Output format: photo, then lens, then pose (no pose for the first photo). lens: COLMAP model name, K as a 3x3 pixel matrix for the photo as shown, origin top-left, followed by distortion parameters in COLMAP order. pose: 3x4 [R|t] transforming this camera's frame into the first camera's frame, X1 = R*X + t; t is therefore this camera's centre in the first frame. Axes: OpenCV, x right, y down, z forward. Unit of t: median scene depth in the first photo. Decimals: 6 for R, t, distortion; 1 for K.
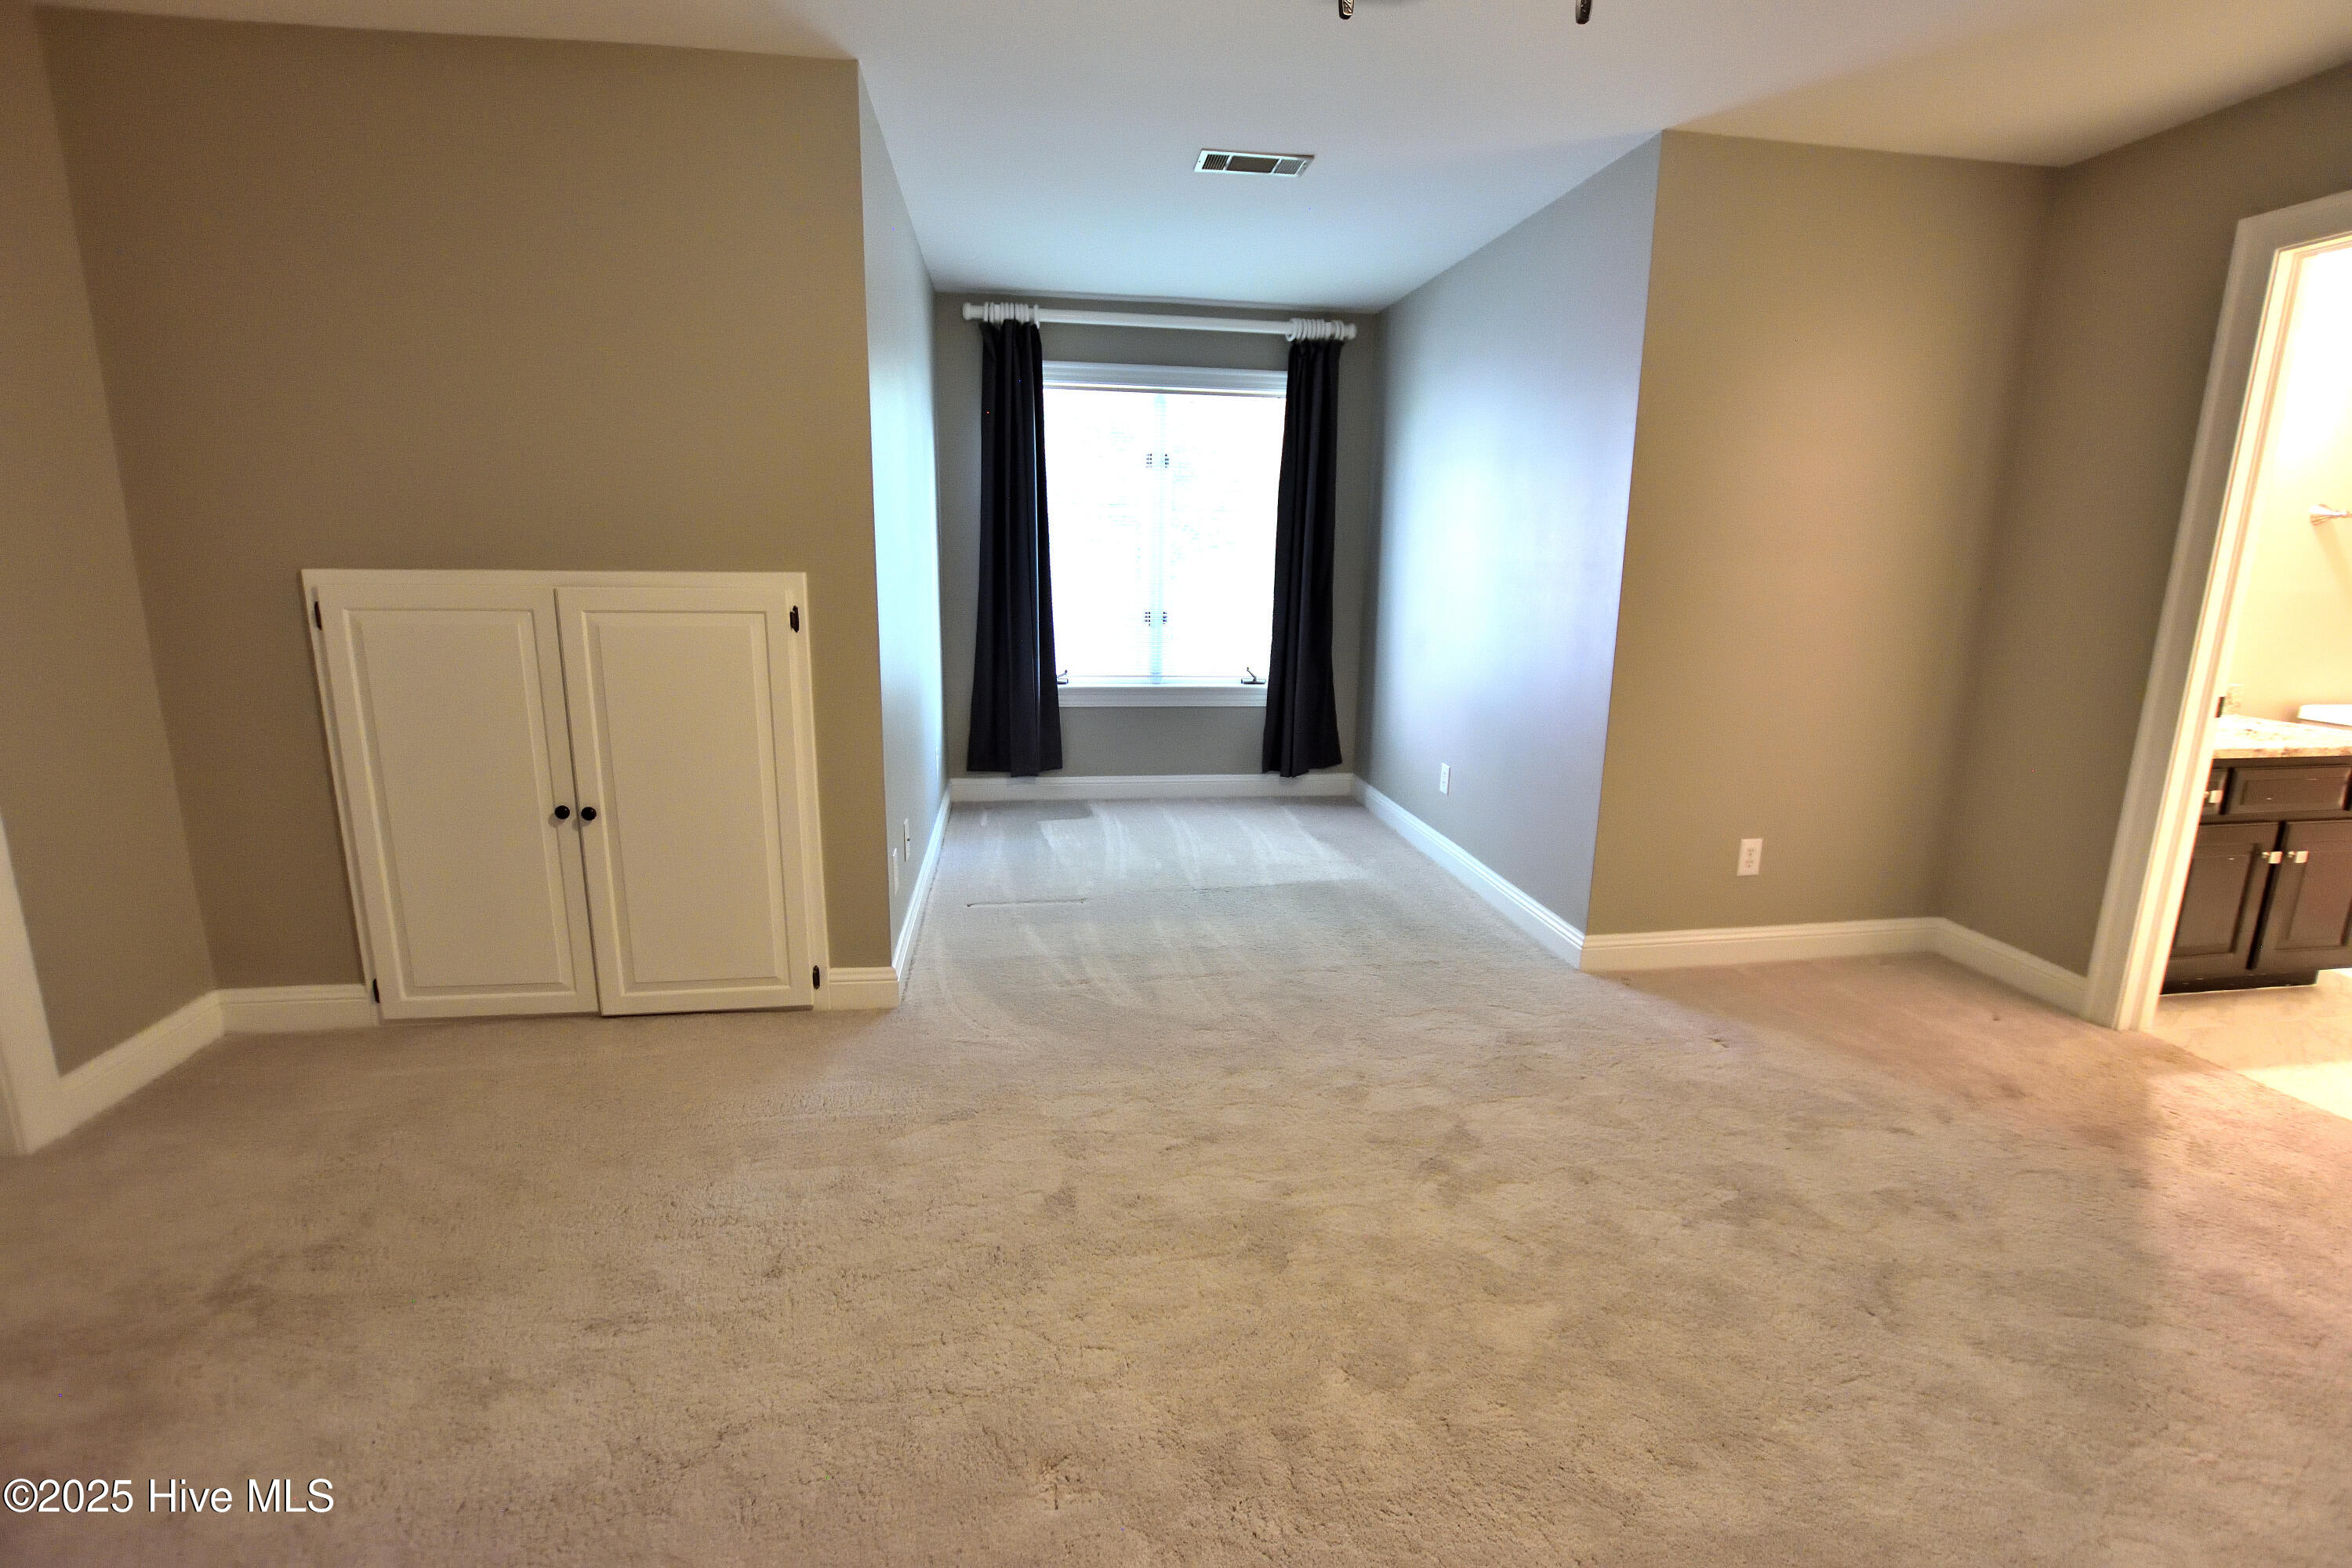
lens RADIAL K [[1073.2, 0, 1180.4], [0, 1073.2, 779.0], [0, 0, 1]] dist [-0.029170, 0.002163]
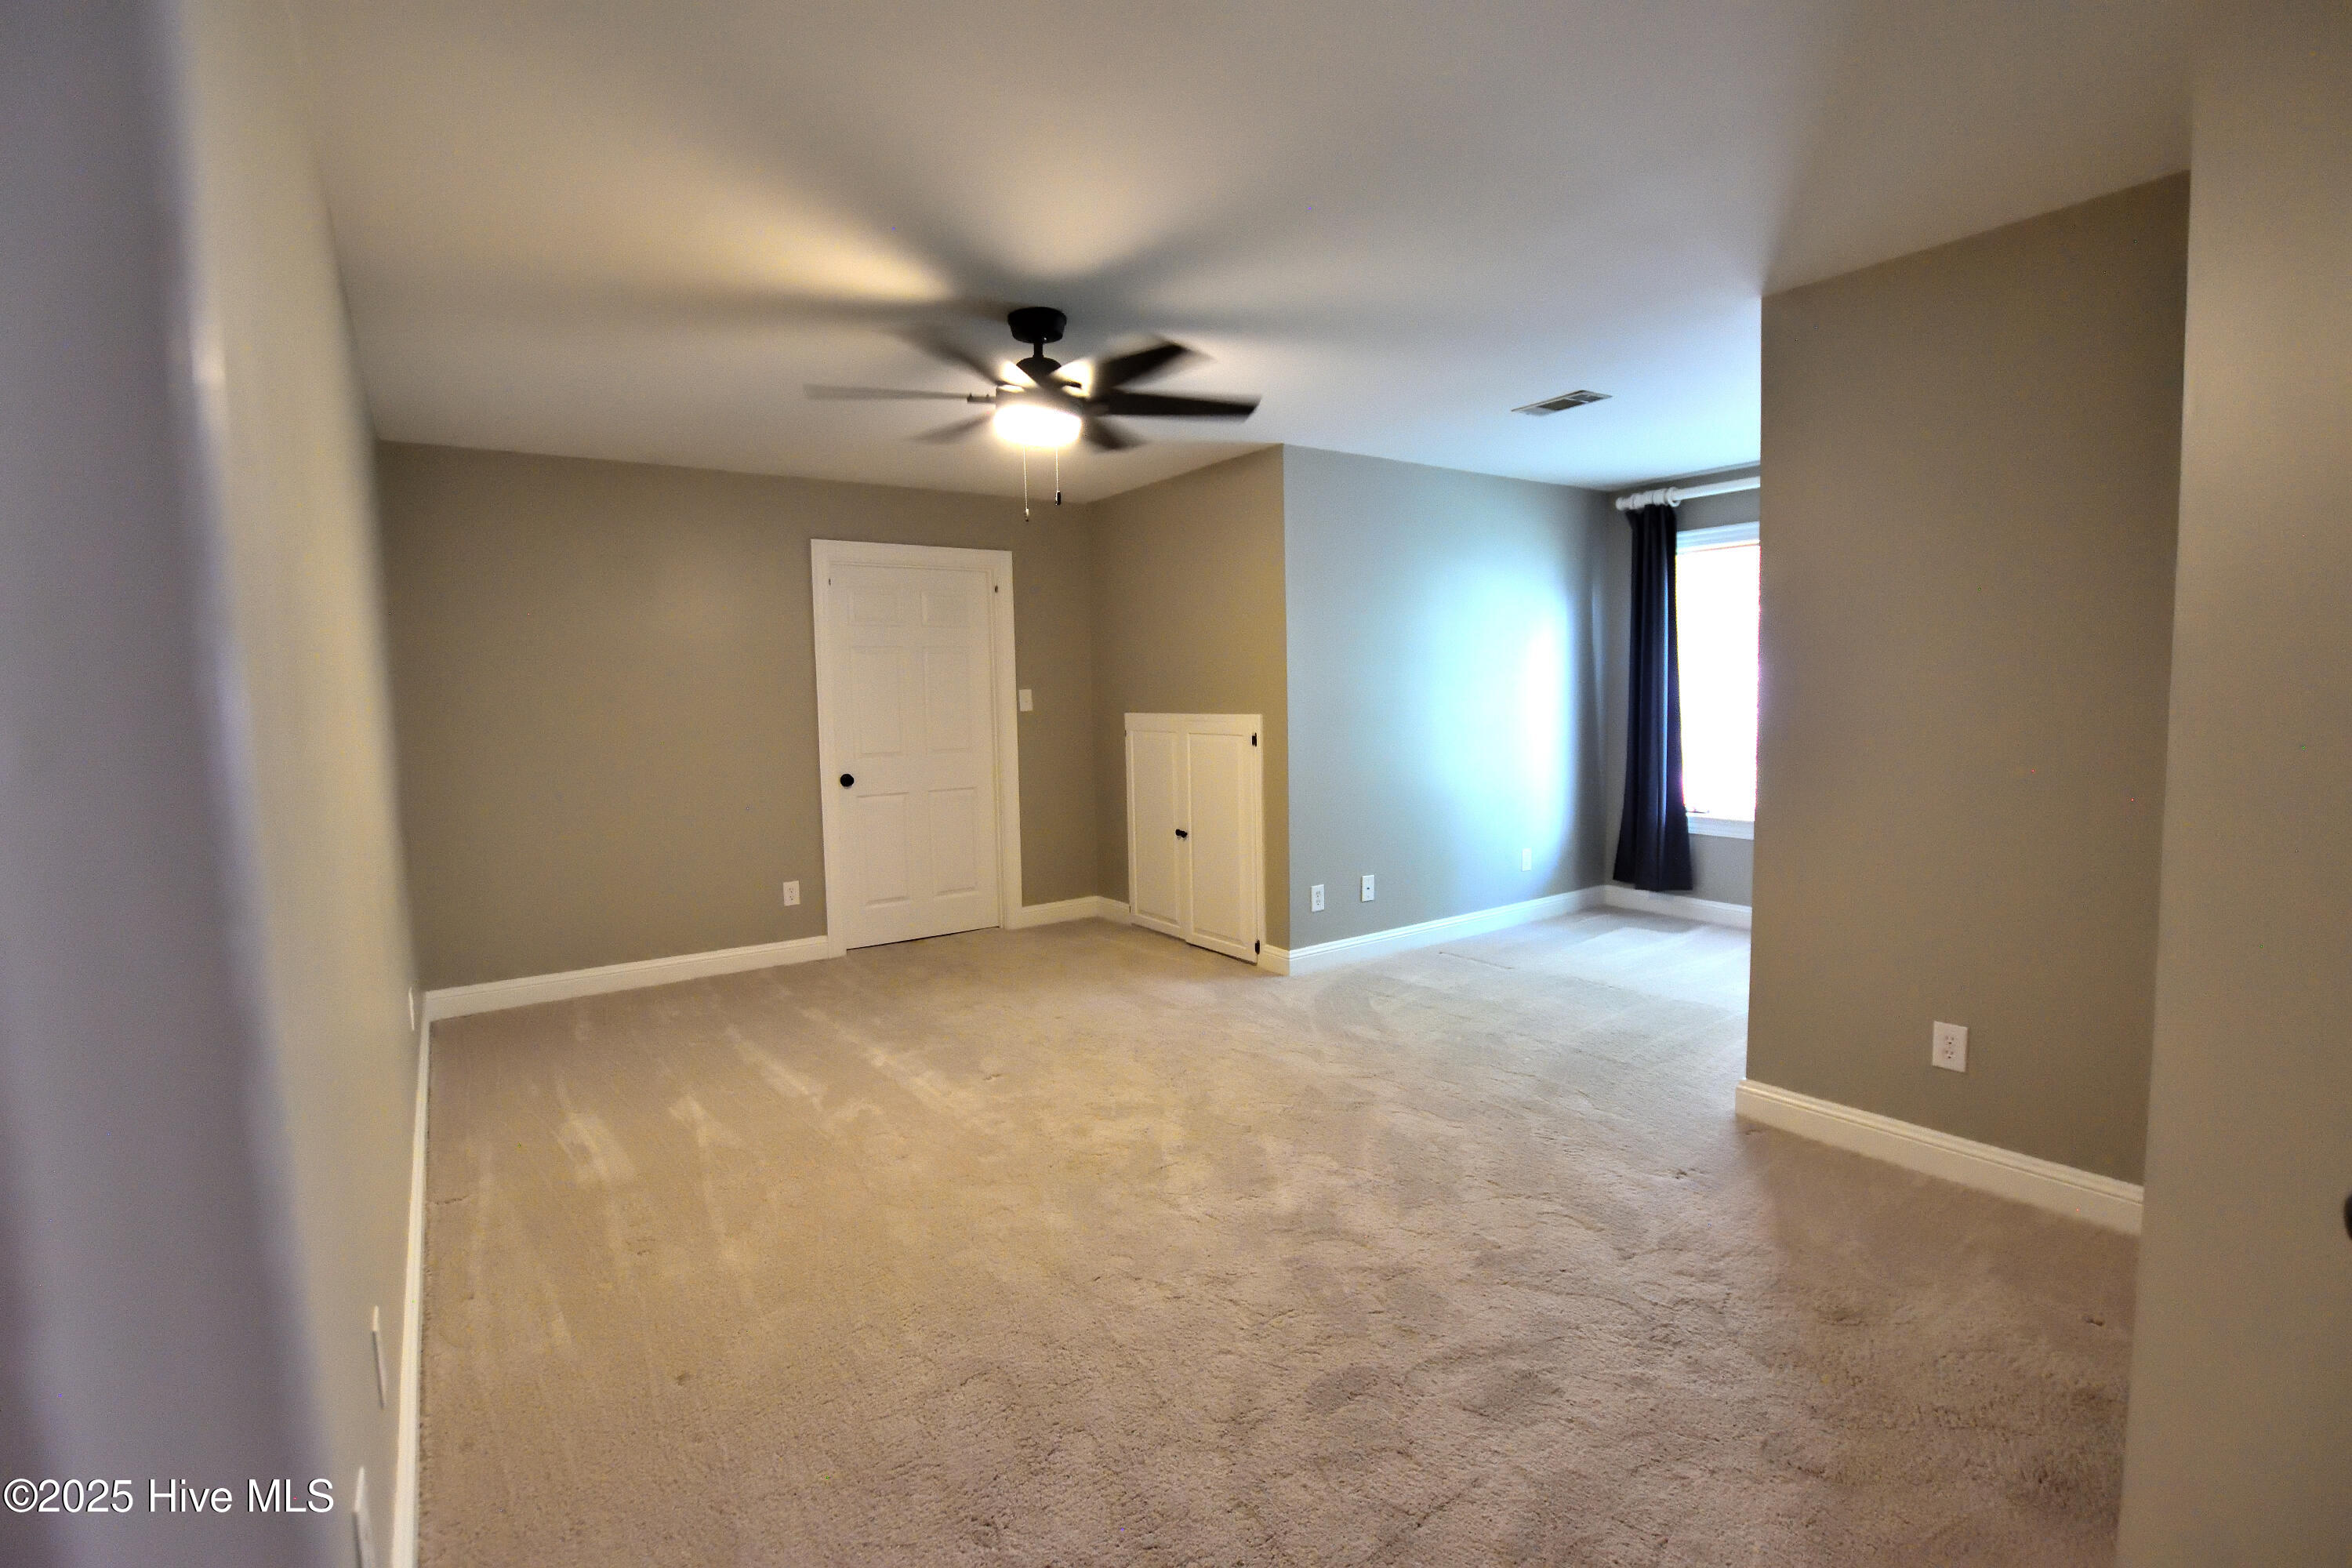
lens RADIAL K [[1073.2, 0, 1172.8], [0, 1073.2, 777.2], [0, 0, 1]] dist [-0.029170, 0.002163]
pose [[0.434374, 0.046727, -0.899520, 1.177362], [-0.163293, 0.986191, -0.027624, -0.013459], [0.885807, 0.158884, 0.436006, 0.090035]]
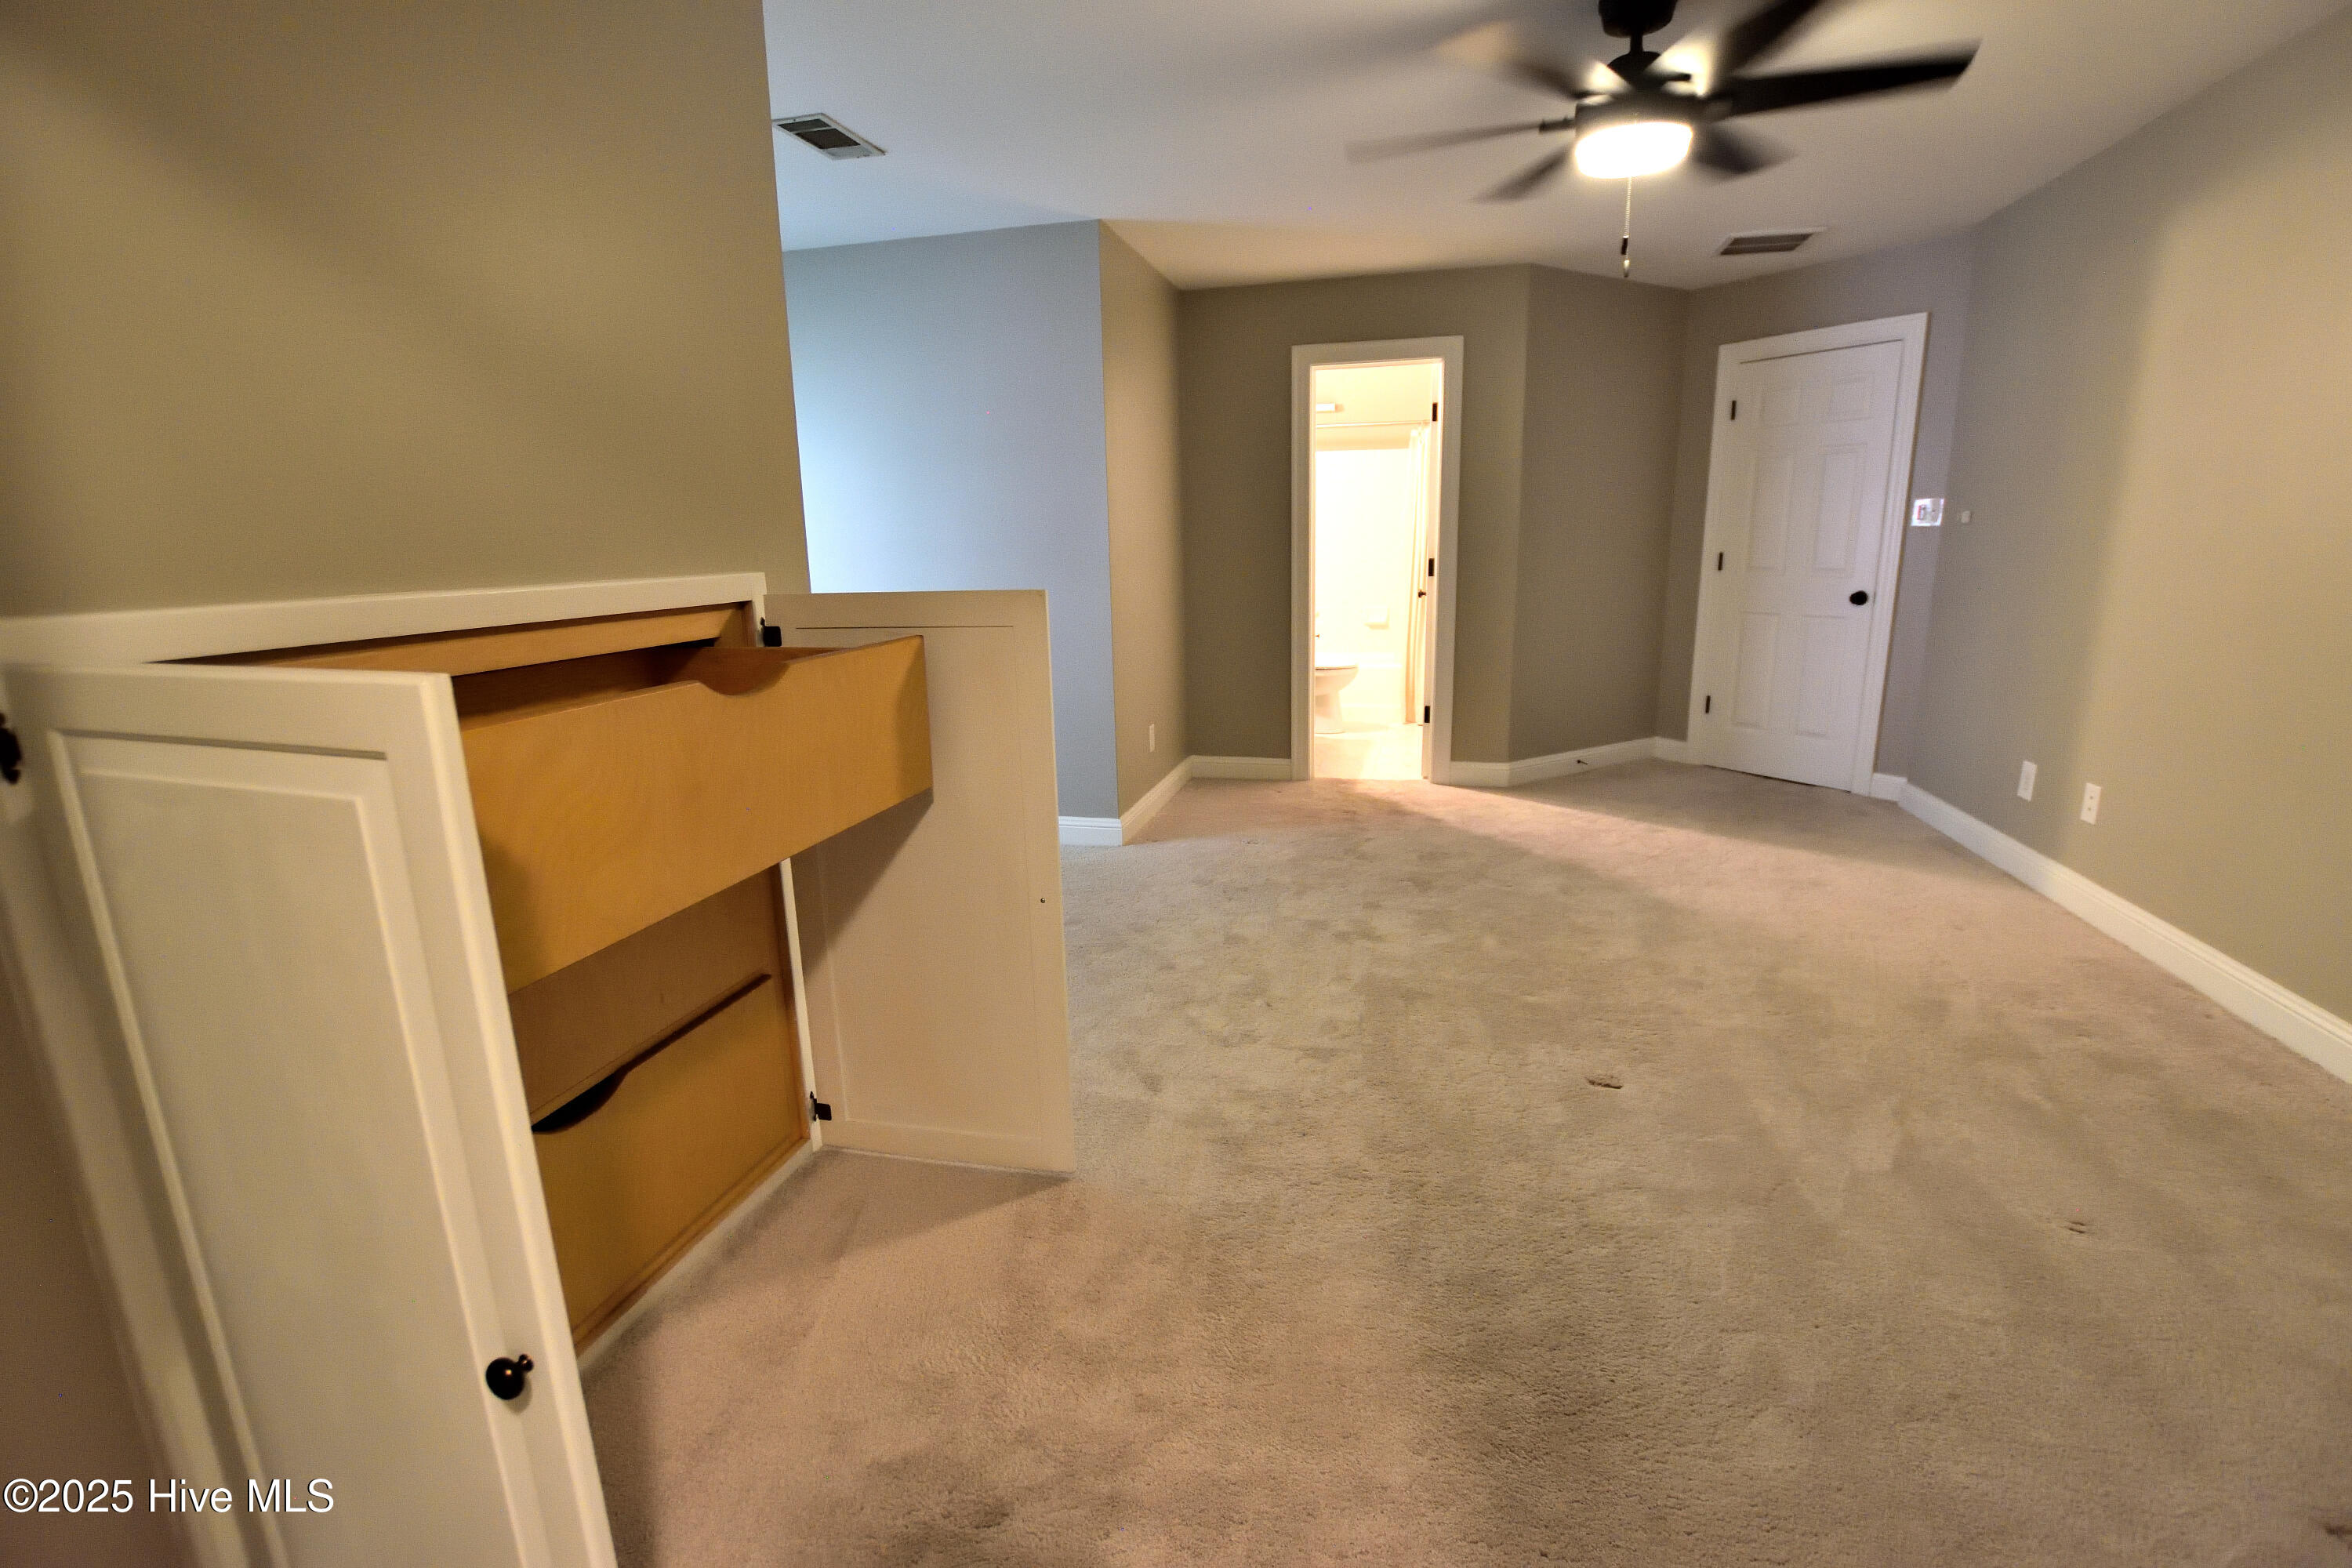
lens RADIAL K [[1073.2, 0, 1173.1], [0, 1073.2, 786.2], [0, 0, 1]] dist [-0.029170, 0.002163]
pose [[0.372704, -0.229745, 0.899060, -0.912790], [0.221139, 0.962943, 0.154397, -0.097476], [-0.901216, 0.141273, 0.409698, 0.448481]]
